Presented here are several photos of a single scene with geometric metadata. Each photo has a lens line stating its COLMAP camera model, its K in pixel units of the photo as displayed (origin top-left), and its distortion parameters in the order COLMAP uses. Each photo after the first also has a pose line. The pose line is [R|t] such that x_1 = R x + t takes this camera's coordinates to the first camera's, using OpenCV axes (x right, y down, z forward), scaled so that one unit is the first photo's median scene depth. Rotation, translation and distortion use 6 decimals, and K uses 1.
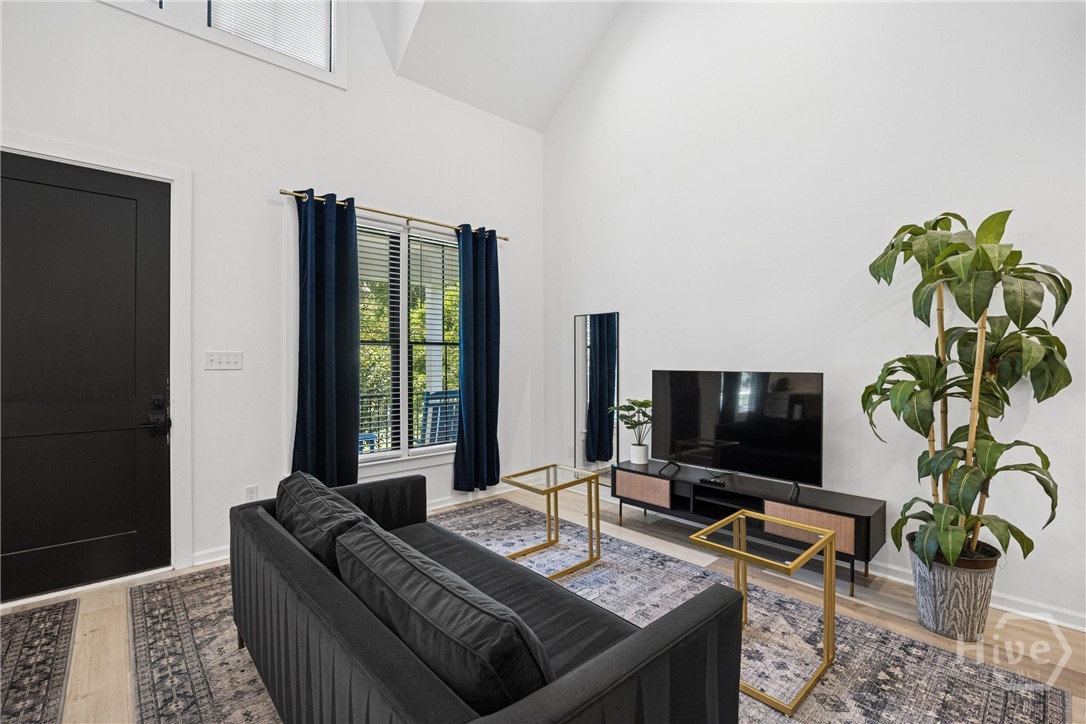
lens RADIAL K [[473.3, 0, 543.0], [0, 473.3, 362.0], [0, 0, 1]] dist [-0.017943, -0.000145]
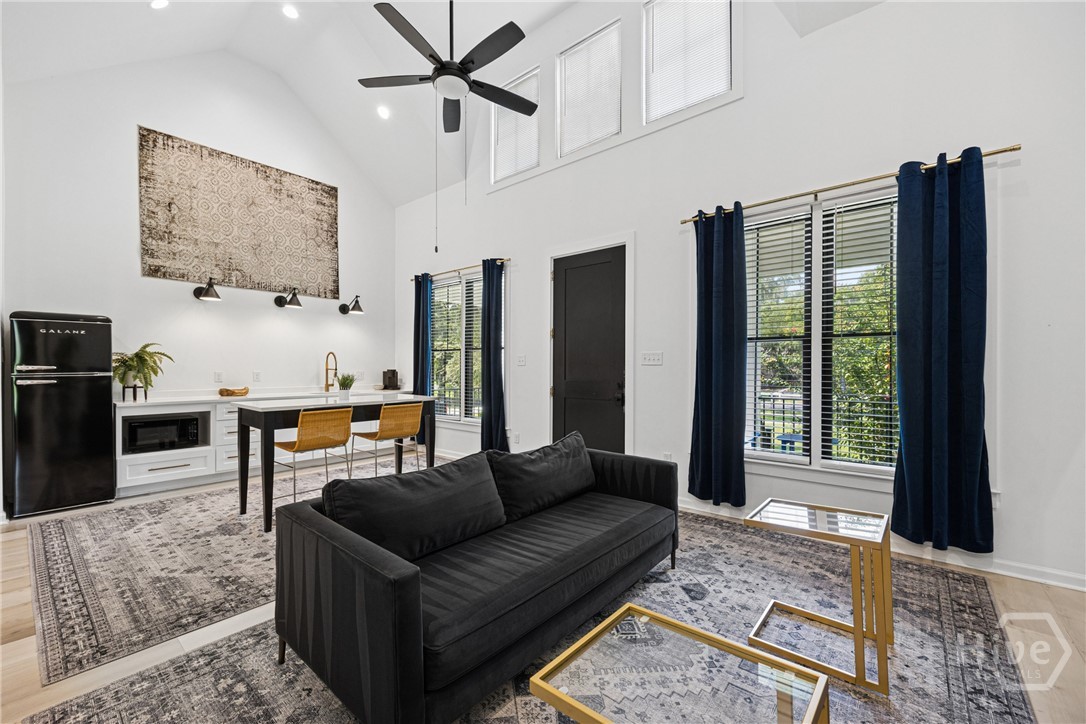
lens RADIAL K [[440.6, 0, 542.4], [0, 440.6, 370.1], [0, 0, 1]] dist [0.000969, -0.000340]
pose [[0.125481, 0.008235, -0.992062, 0.742401], [-0.004454, 0.999960, 0.007737, 0.028588], [0.992086, 0.003447, 0.125512, 0.647947]]
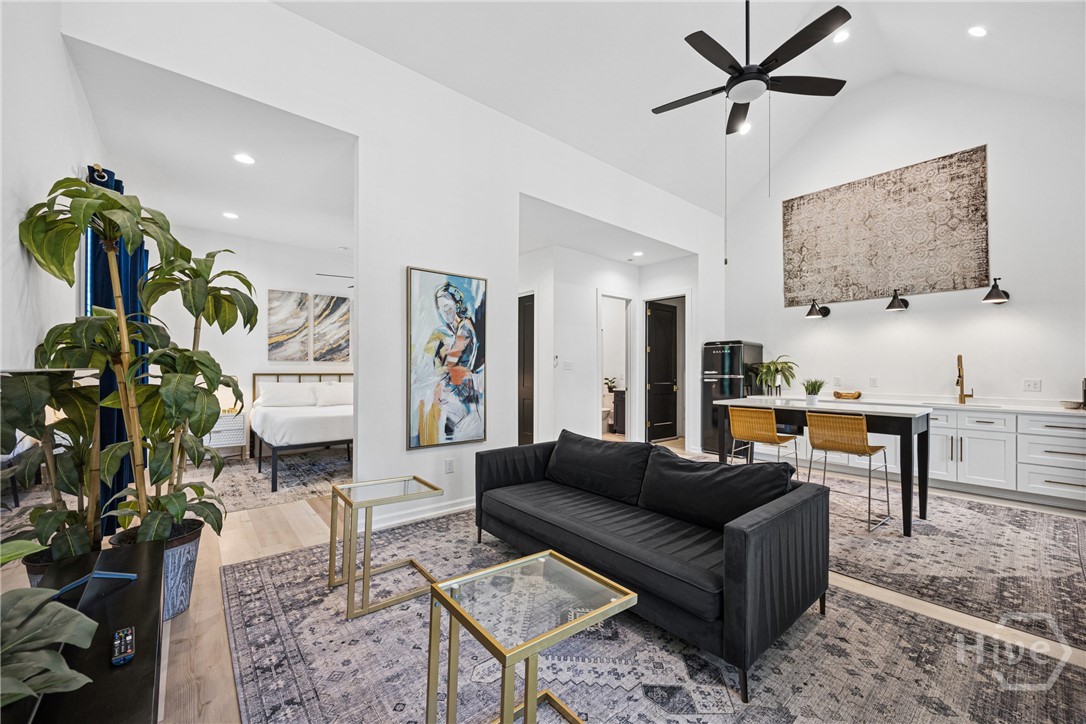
lens RADIAL K [[421.9, 0, 543.8], [0, 421.9, 369.0], [0, 0, 1]] dist [-0.000665, -0.000096]
pose [[-0.999059, -0.004606, 0.043137, -0.016419], [-0.004610, 0.999989, 0.000024, 0.024401], [-0.043137, -0.000175, -0.999069, 1.761456]]
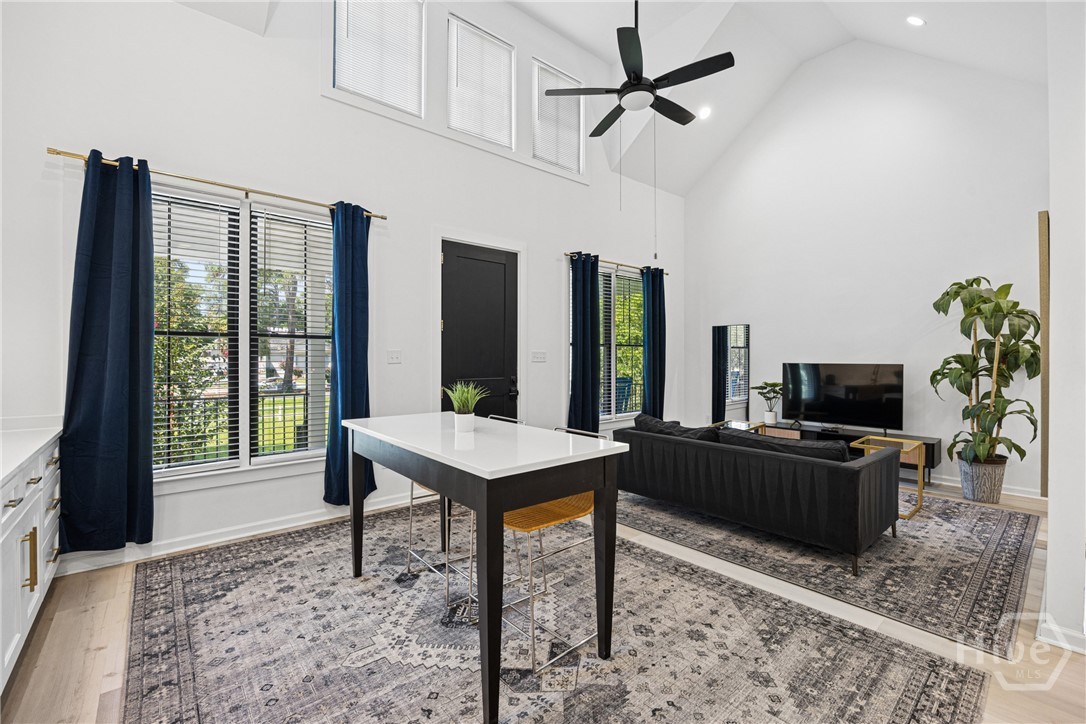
lens RADIAL K [[460.2, 0, 547.2], [0, 460.2, 358.4], [0, 0, 1]] dist [-0.014600, 0.000288]
pose [[0.999535, 0.002007, -0.030438, -0.760140], [-0.001990, 0.999998, 0.000591, 0.003641], [0.030439, -0.000530, 0.999536, -0.820357]]
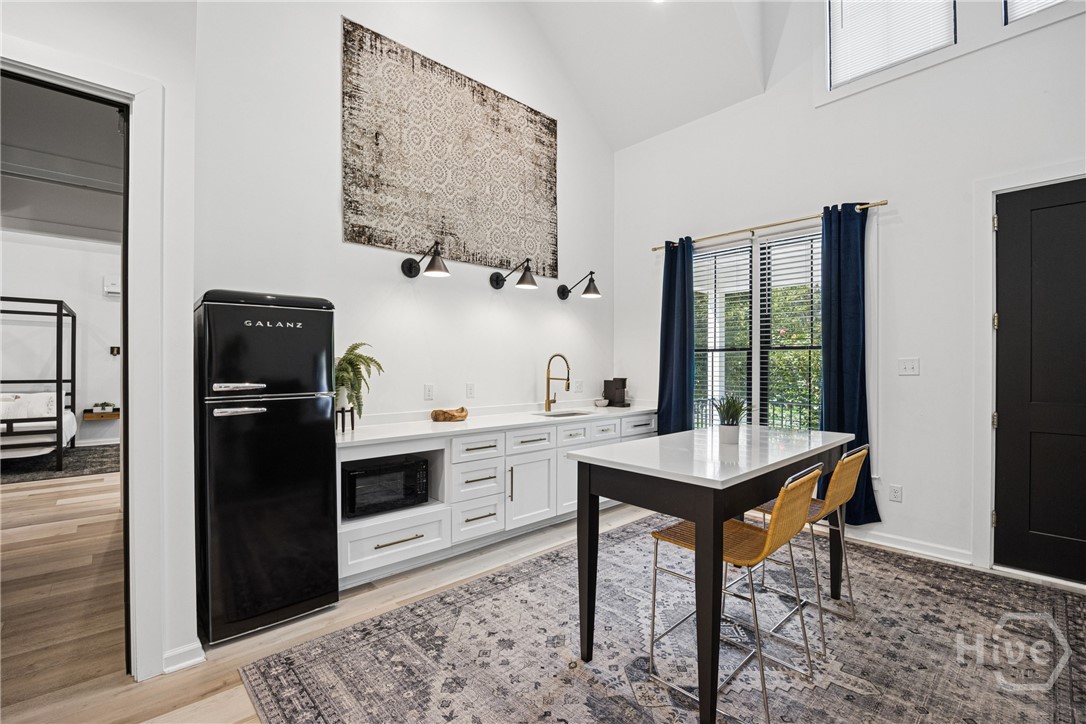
lens RADIAL K [[476.5, 0, 548.2], [0, 476.5, 364.4], [0, 0, 1]] dist [-0.017377, 0.000116]
pose [[0.010118, -0.002363, -0.999946, 0.000586], [-0.002368, 0.999994, -0.002387, -0.001899], [0.999946, 0.002392, 0.010113, -0.247657]]
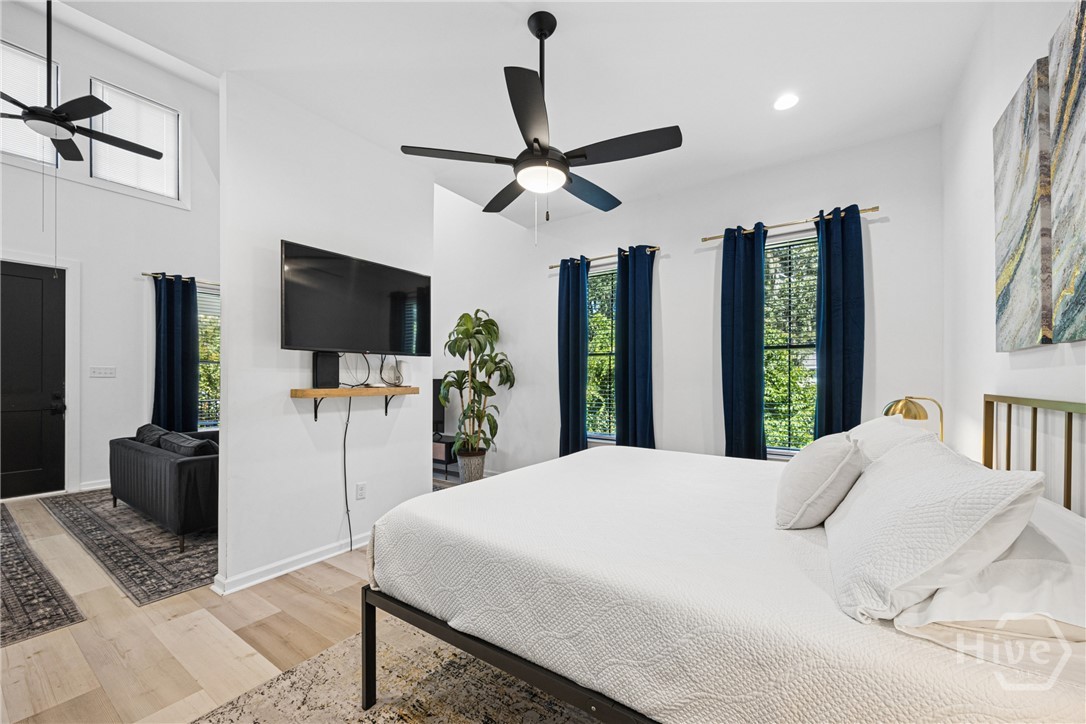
lens RADIAL K [[427.2, 0, 539.8], [0, 427.2, 377.7], [0, 0, 1]] dist [0.000929, 0.000052]
pose [[0.975667, 0.001483, 0.219252, 0.688396], [-0.000209, 0.999983, -0.005832, 0.033933], [-0.219257, 0.005644, 0.975651, -1.122494]]
